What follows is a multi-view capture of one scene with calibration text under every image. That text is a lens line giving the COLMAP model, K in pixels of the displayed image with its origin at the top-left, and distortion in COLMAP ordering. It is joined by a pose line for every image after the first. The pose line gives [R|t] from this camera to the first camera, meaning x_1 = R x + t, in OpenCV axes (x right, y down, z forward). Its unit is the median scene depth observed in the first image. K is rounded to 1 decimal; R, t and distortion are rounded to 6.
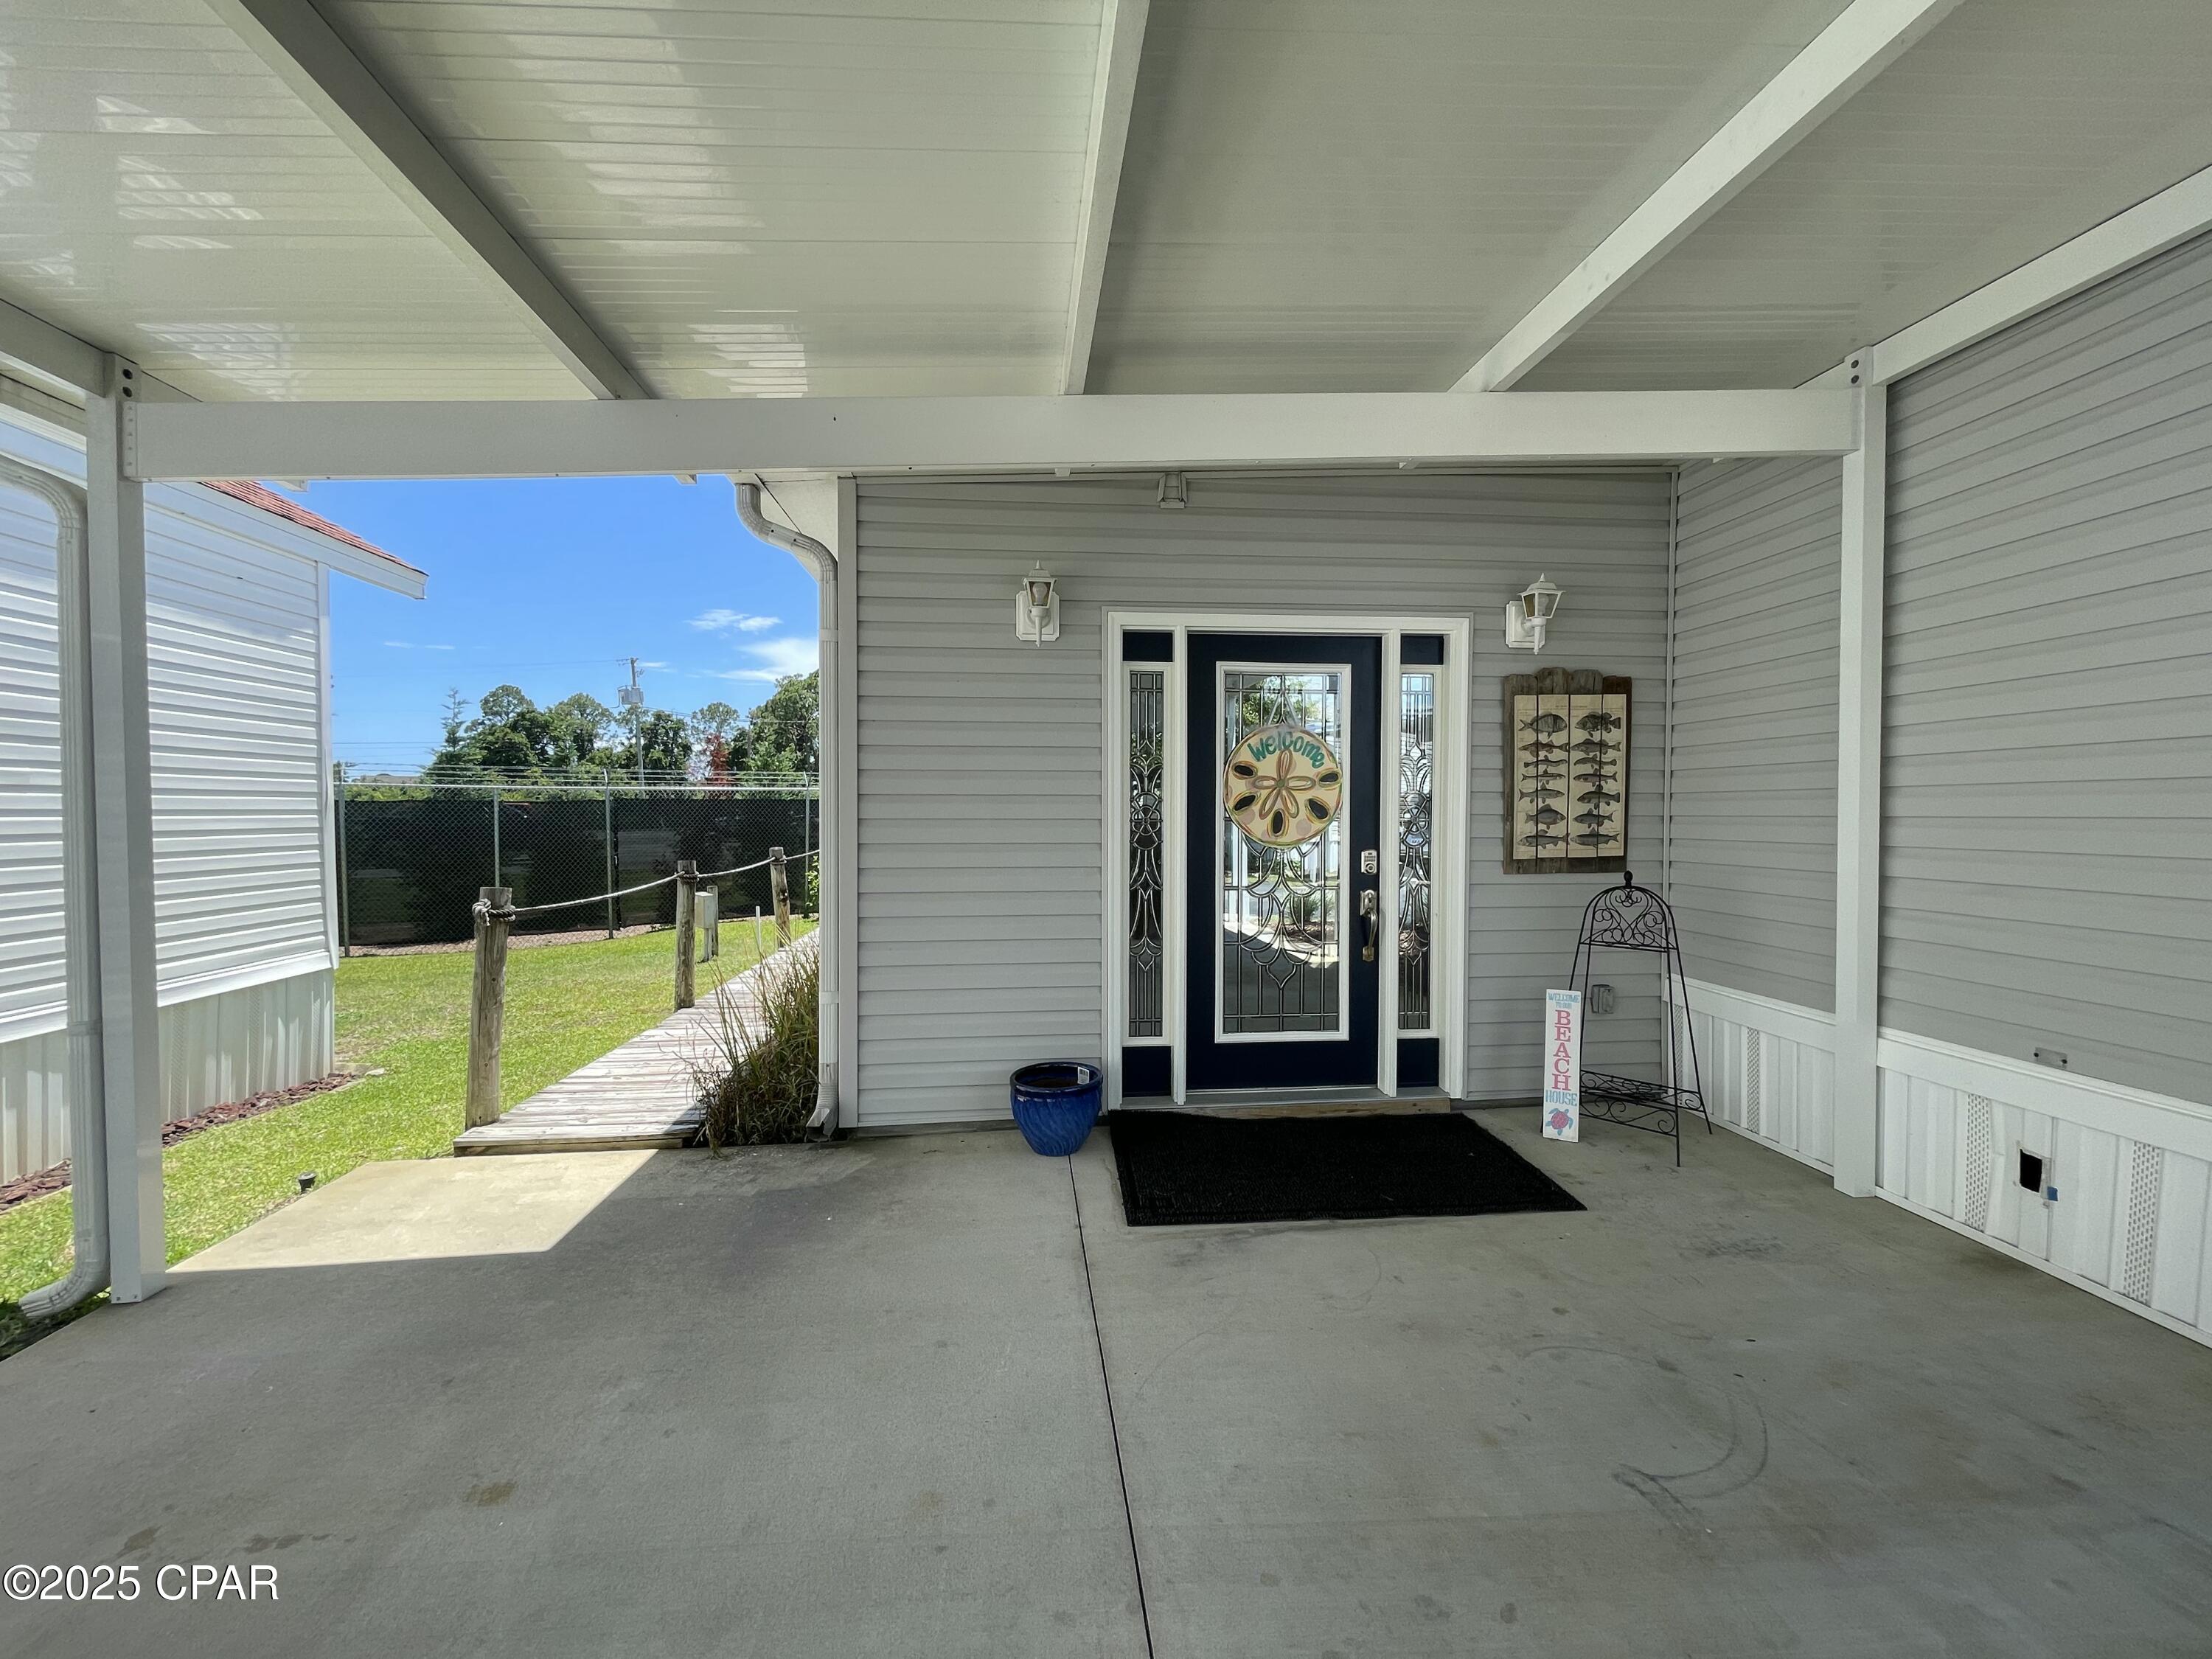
lens RADIAL K [[887.2, 0, 1101.8], [0, 887.2, 837.5], [0, 0, 1]] dist [0.000598, 0.000039]
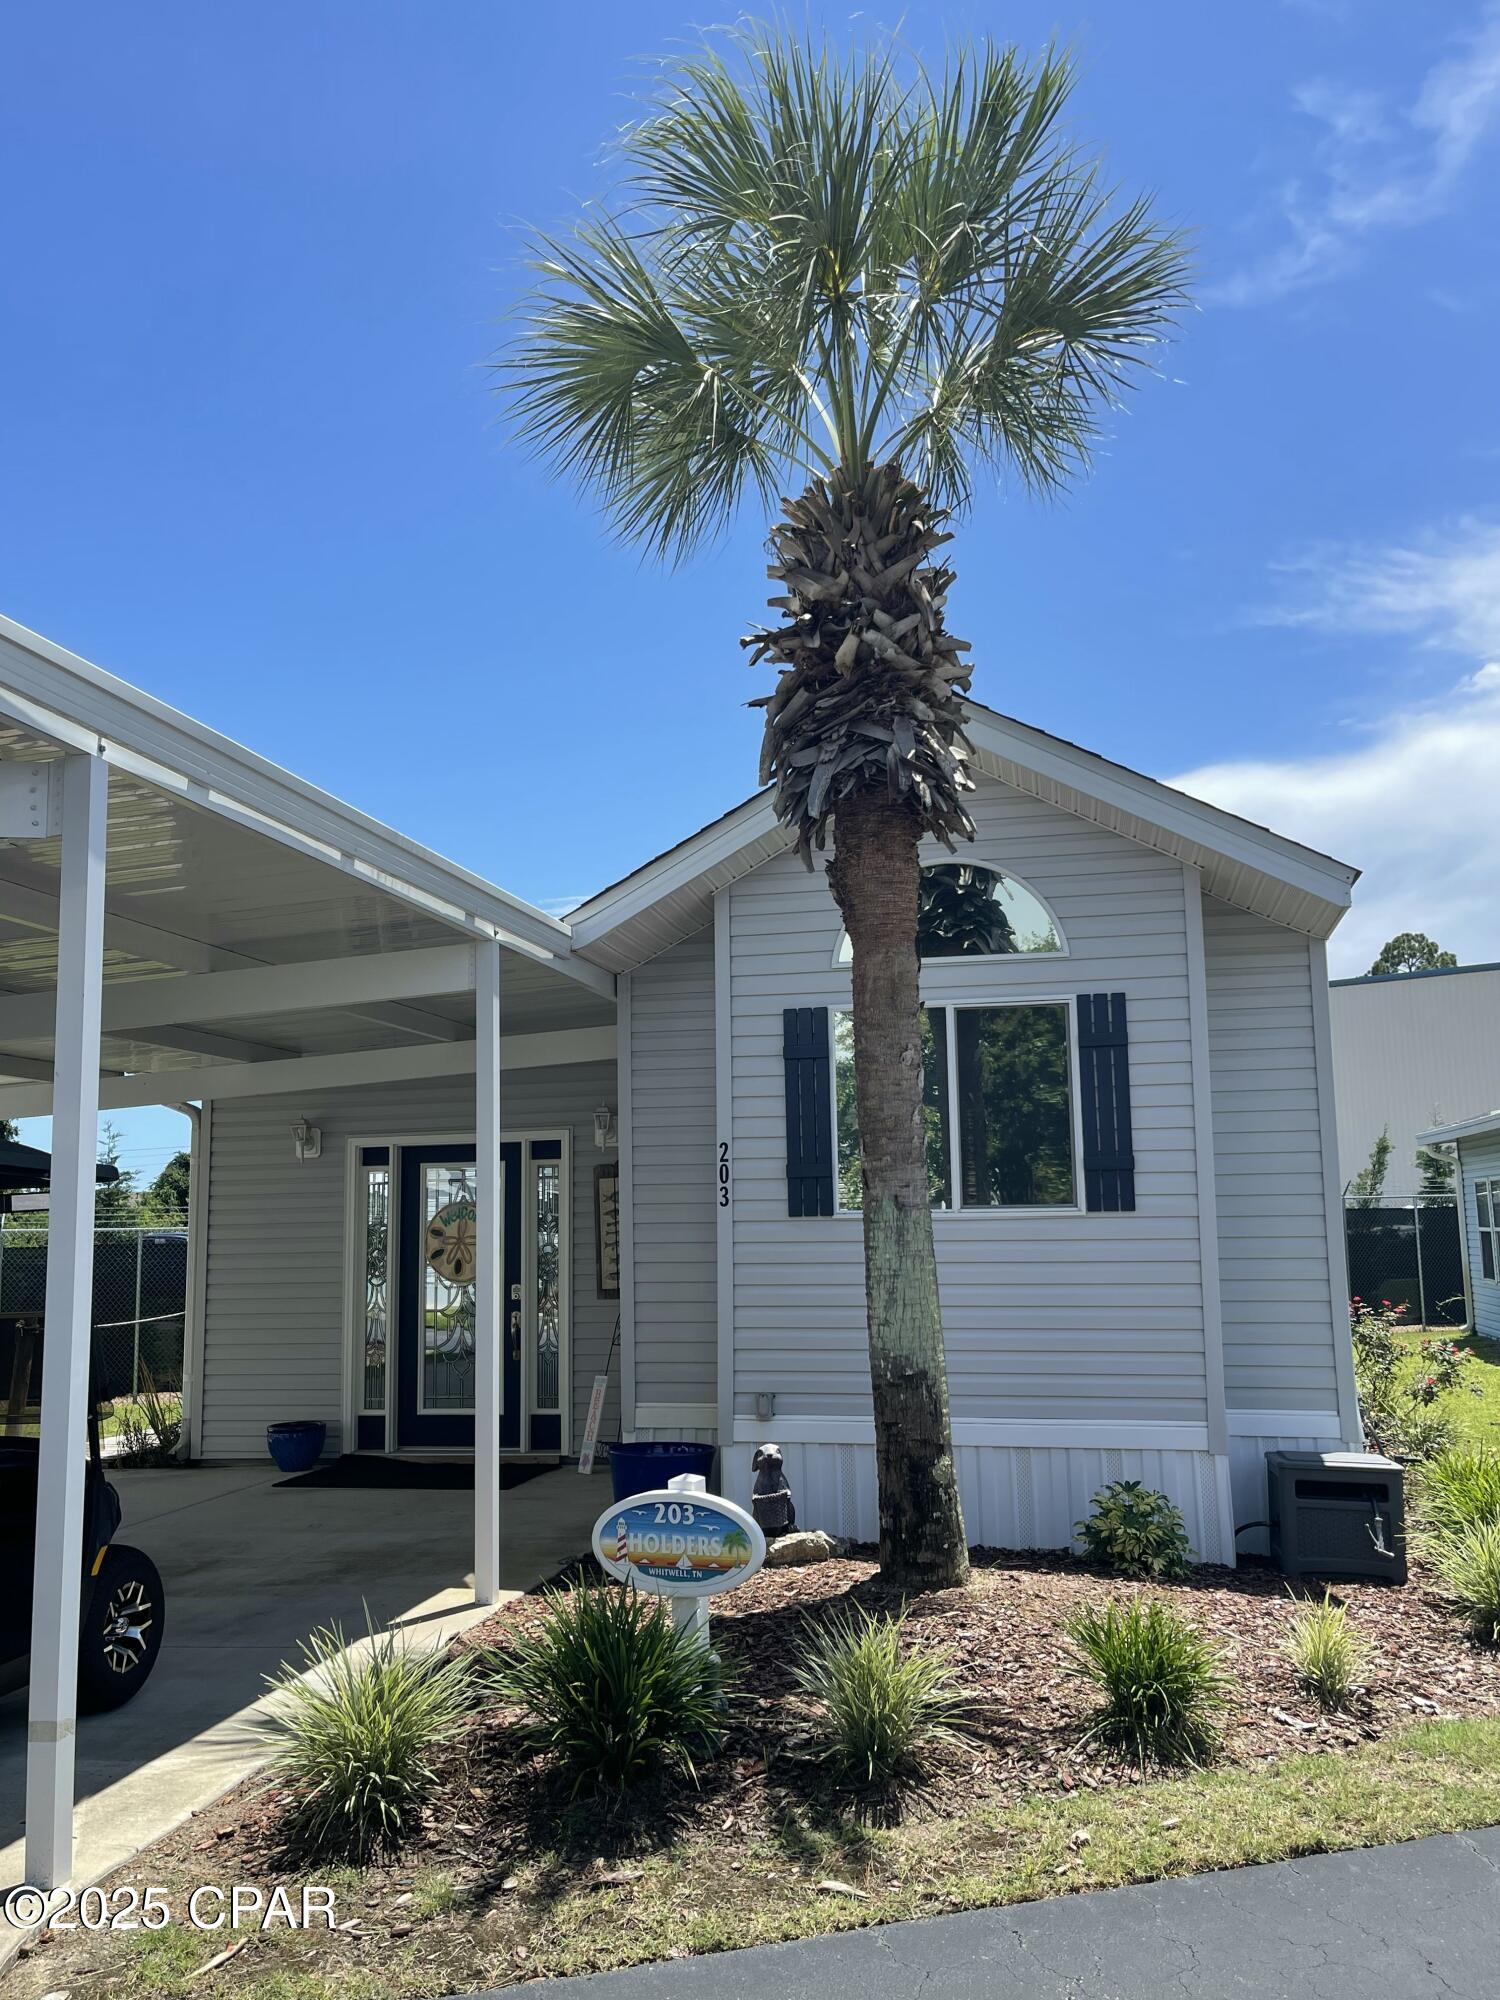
lens RADIAL K [[1599.8, 0, 750.0], [0, 1599.8, 1000.0], [0, 0, 1]] dist [0.010488, 0.000072]
pose [[0.953653, -0.062730, -0.294297, 1.533363], [0.014366, 0.986405, -0.163701, -0.011678], [0.300565, 0.151886, 0.941590, -1.528603]]
